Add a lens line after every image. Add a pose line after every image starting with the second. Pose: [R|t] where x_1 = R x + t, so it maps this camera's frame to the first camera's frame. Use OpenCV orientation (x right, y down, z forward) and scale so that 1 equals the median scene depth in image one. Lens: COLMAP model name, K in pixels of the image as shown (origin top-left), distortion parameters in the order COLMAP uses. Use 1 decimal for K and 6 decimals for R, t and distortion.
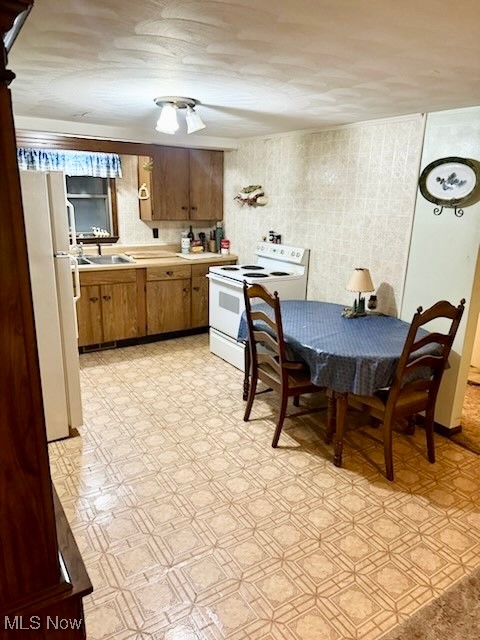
lens RADIAL K [[444.1, 0, 244.2], [0, 444.1, 320.5], [0, 0, 1]] dist [0.151916, -0.275680]
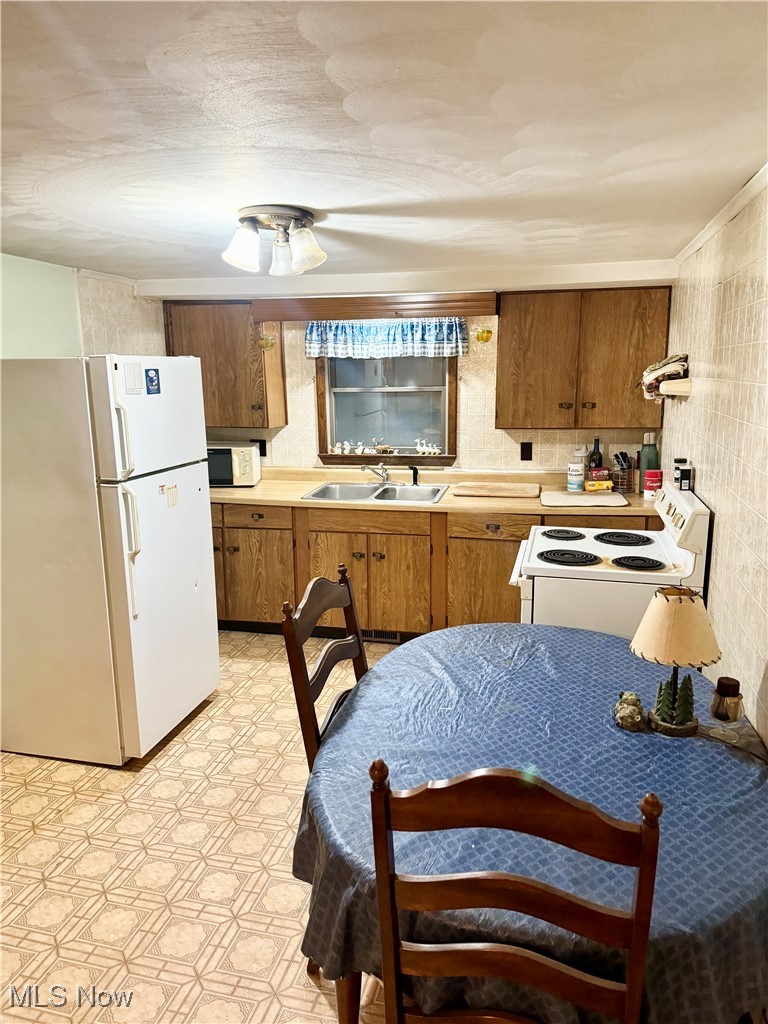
lens RADIAL K [[710.5, 0, 390.7], [0, 710.5, 512.8], [0, 0, 1]] dist [0.151916, -0.275680]
pose [[0.678292, 0.108385, -0.726754, 0.355467], [-0.170687, 0.985248, -0.012370, -0.091216], [0.714692, 0.132438, 0.686786, 0.332100]]
